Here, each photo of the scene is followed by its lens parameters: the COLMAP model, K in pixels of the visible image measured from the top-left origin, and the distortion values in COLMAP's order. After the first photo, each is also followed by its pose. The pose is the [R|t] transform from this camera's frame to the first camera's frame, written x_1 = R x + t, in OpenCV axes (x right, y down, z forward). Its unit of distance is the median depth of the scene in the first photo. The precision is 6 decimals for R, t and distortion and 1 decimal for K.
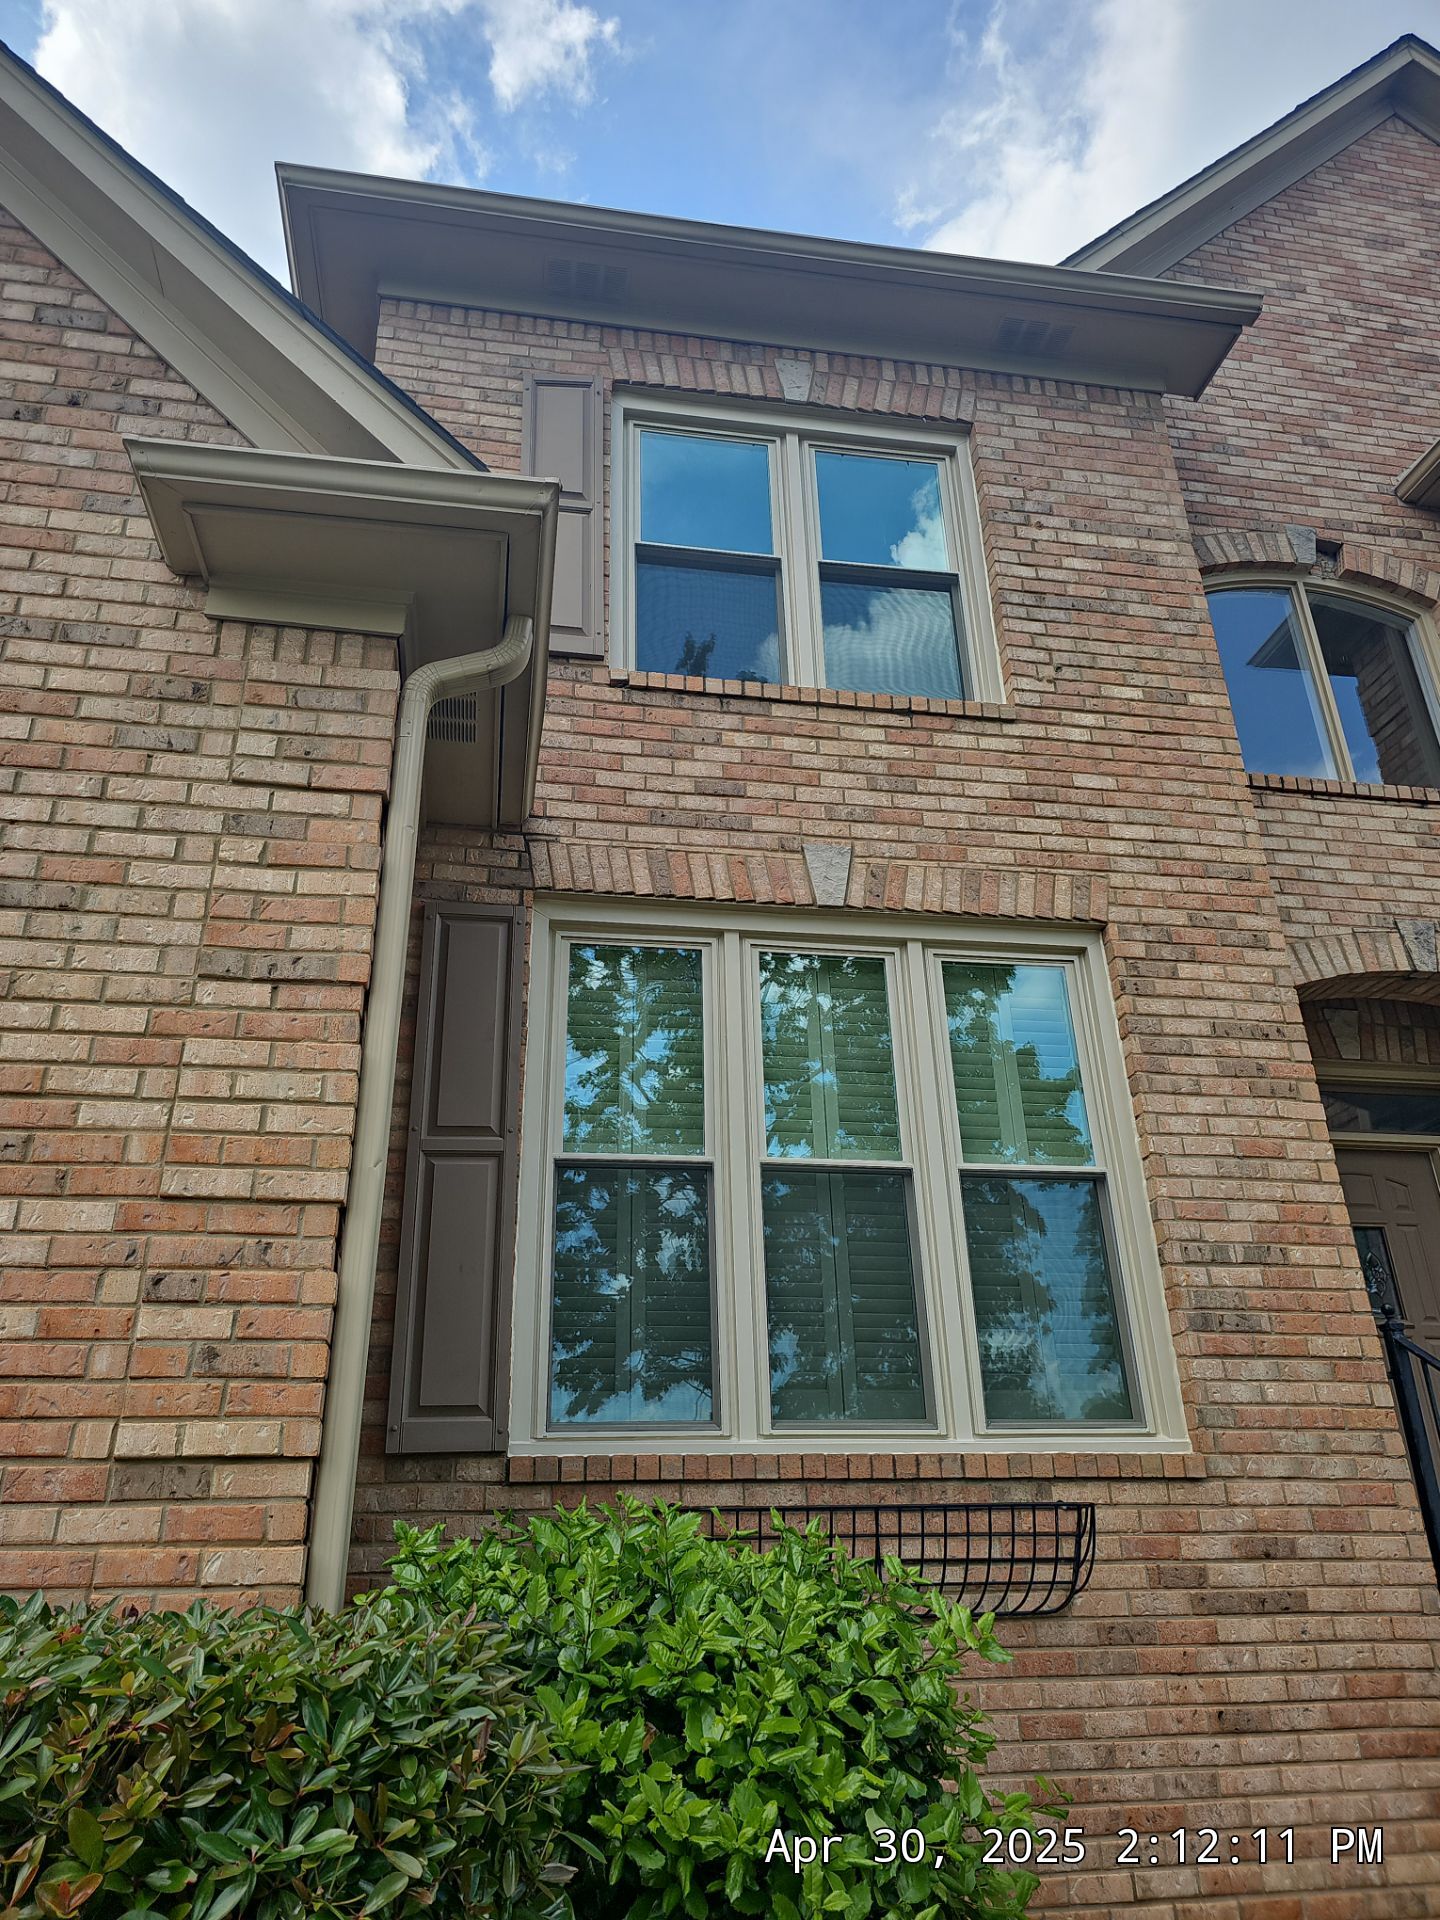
lens RADIAL K [[1277.9, 0, 705.9], [0, 1277.9, 955.7], [0, 0, 1]] dist [0.041241, -0.037471]
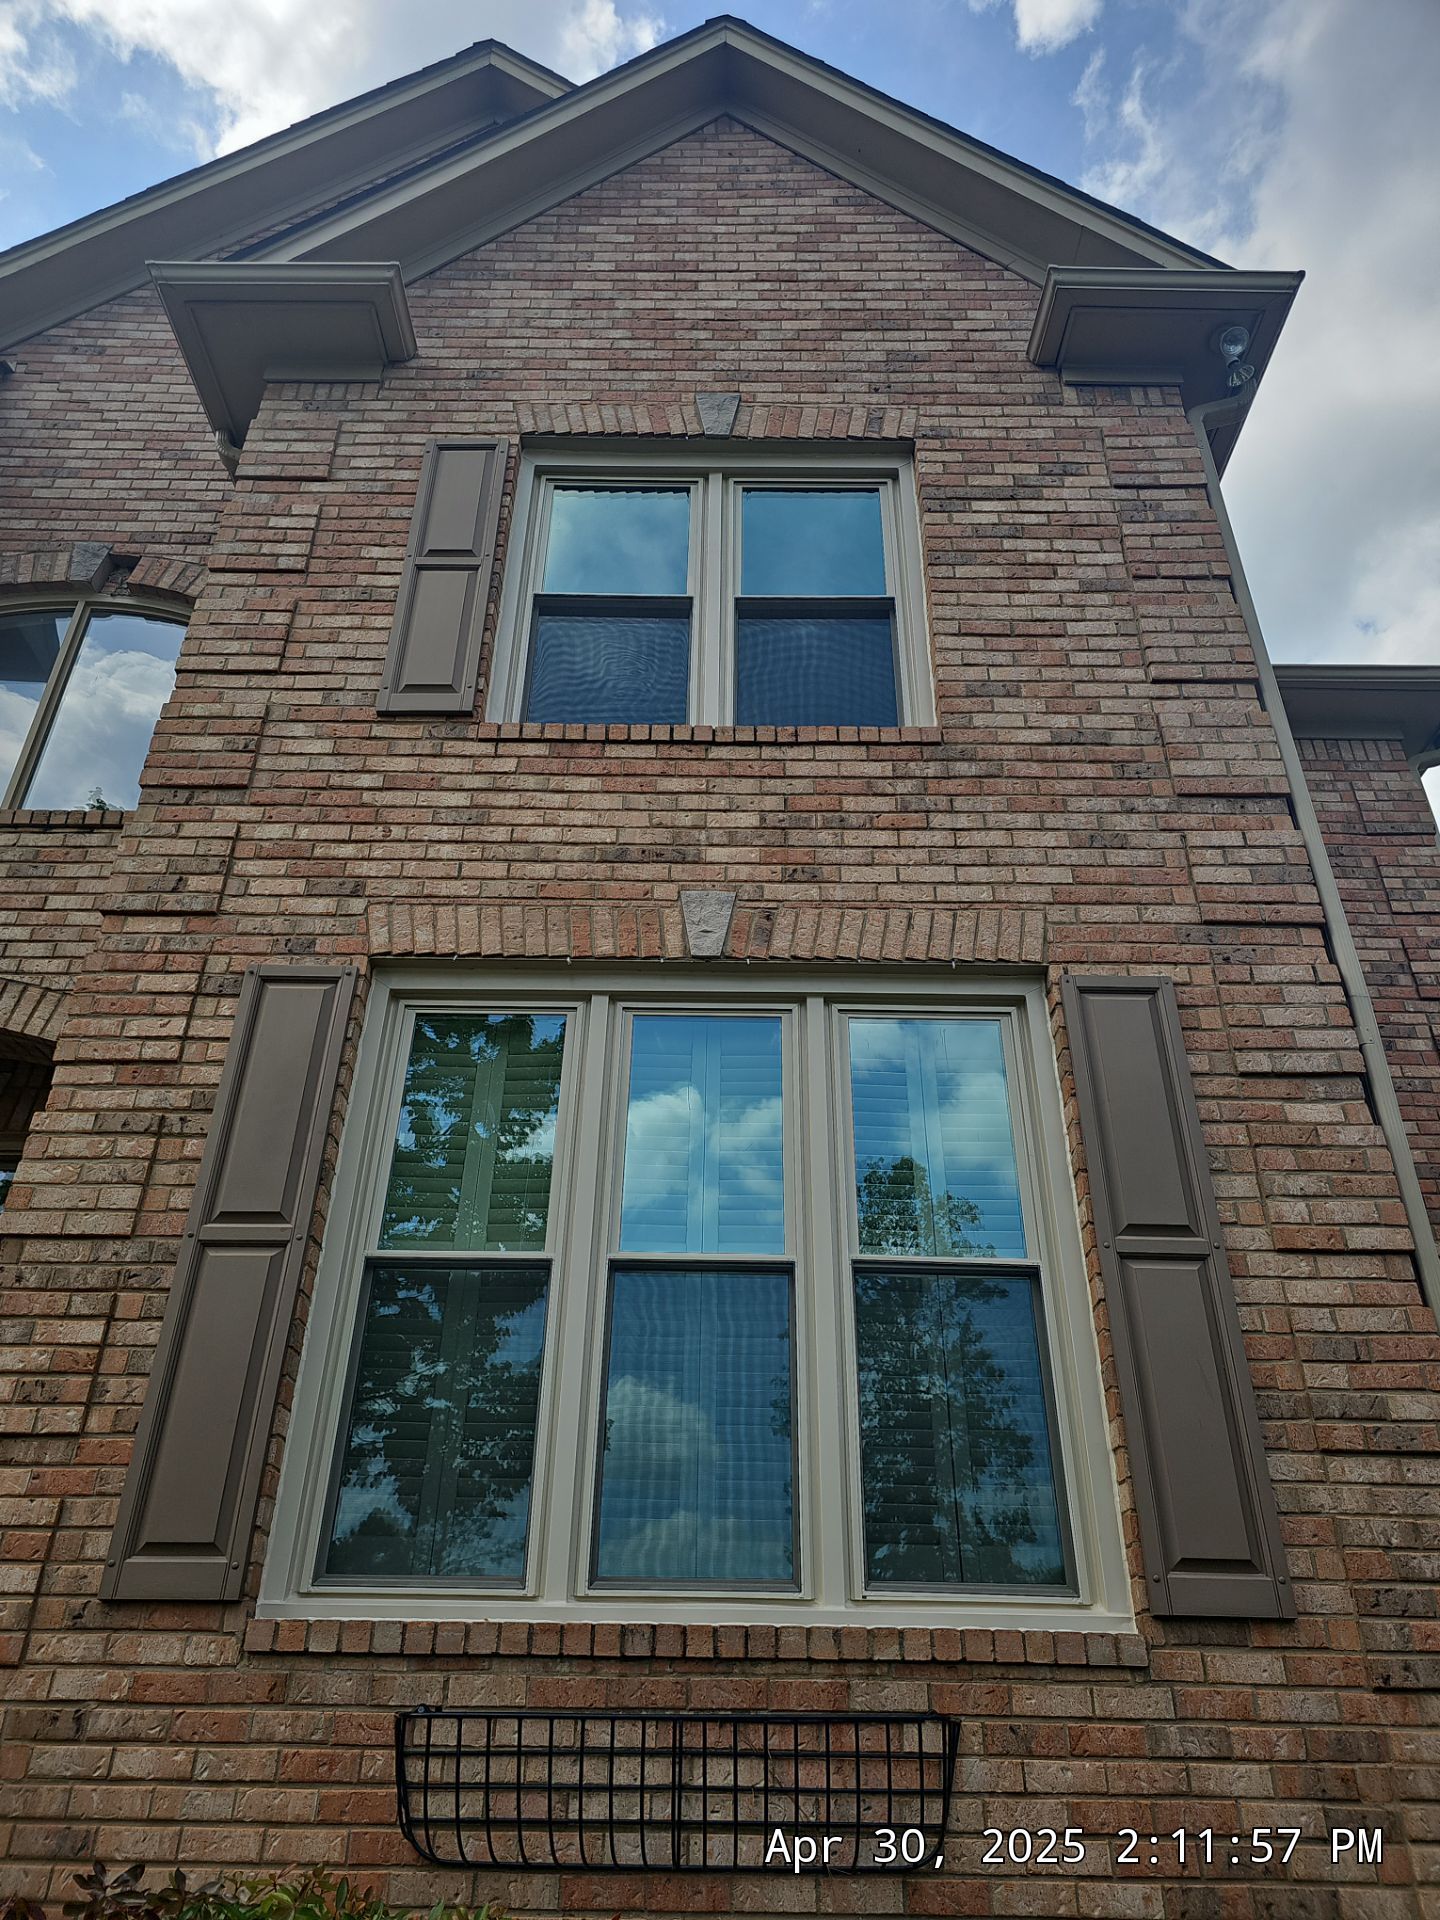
lens RADIAL K [[1285.4, 0, 714.6], [0, 1285.4, 940.2], [0, 0, 1]] dist [0.071882, -0.079153]
pose [[0.985192, -0.062722, -0.159572, 1.741536], [0.044785, 0.992514, -0.113624, 0.116674], [0.165504, 0.104795, 0.980626, 0.344267]]
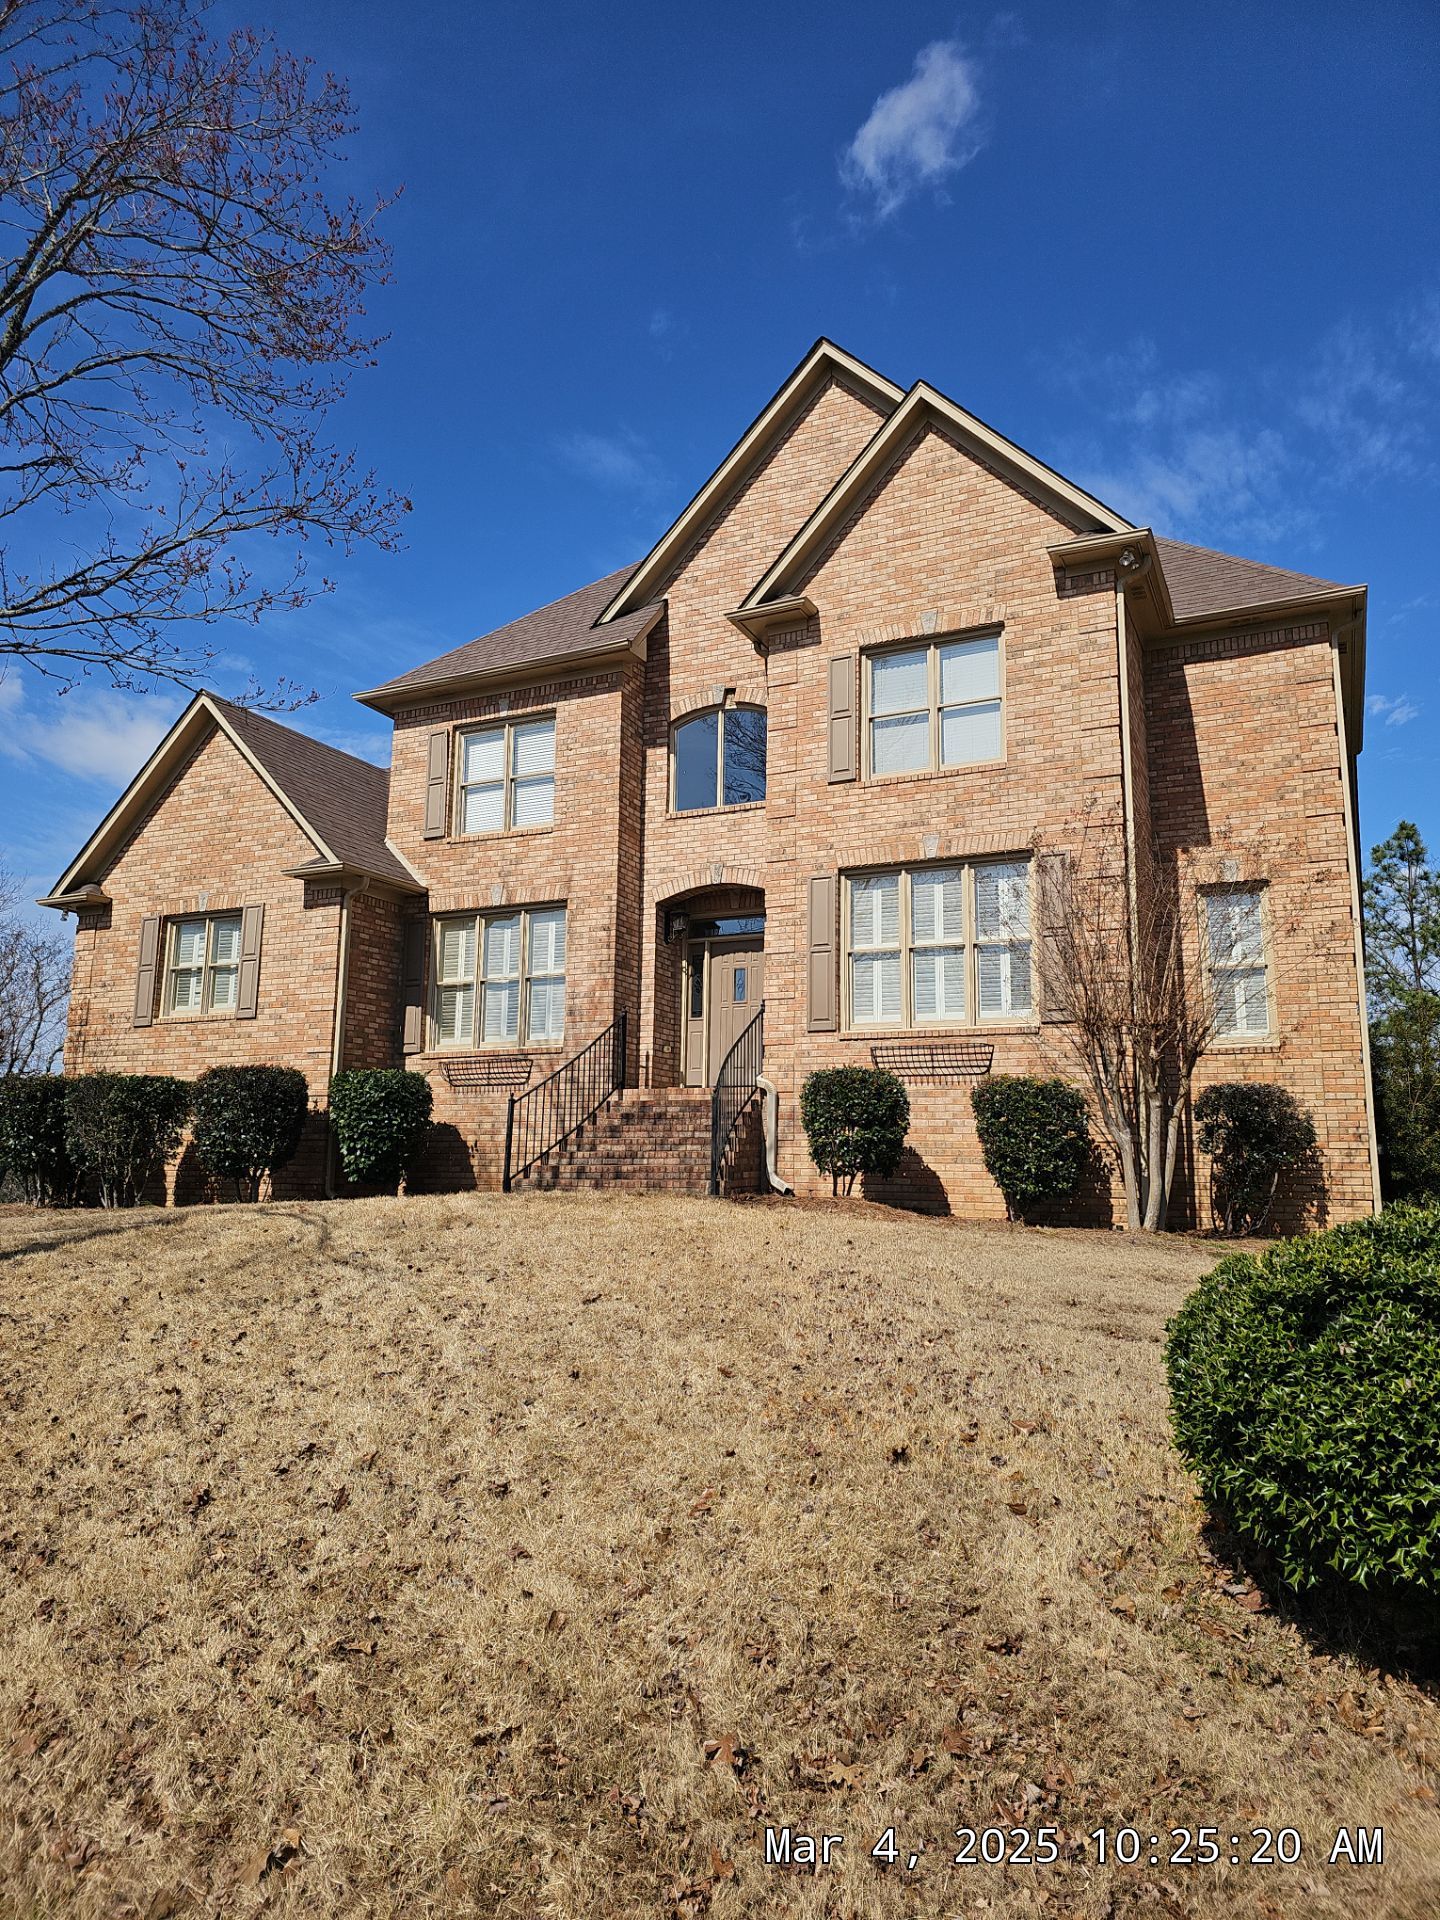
lens RADIAL K [[1260.7, 0, 734.1], [0, 1260.7, 953.3], [0, 0, 1]] dist [0.138504, -0.258773]
pose [[0.820185, -0.074364, -0.567244, 3.056124], [0.220477, 0.956014, 0.193460, -0.520370], [0.527907, -0.283737, 0.800504, -1.745073]]
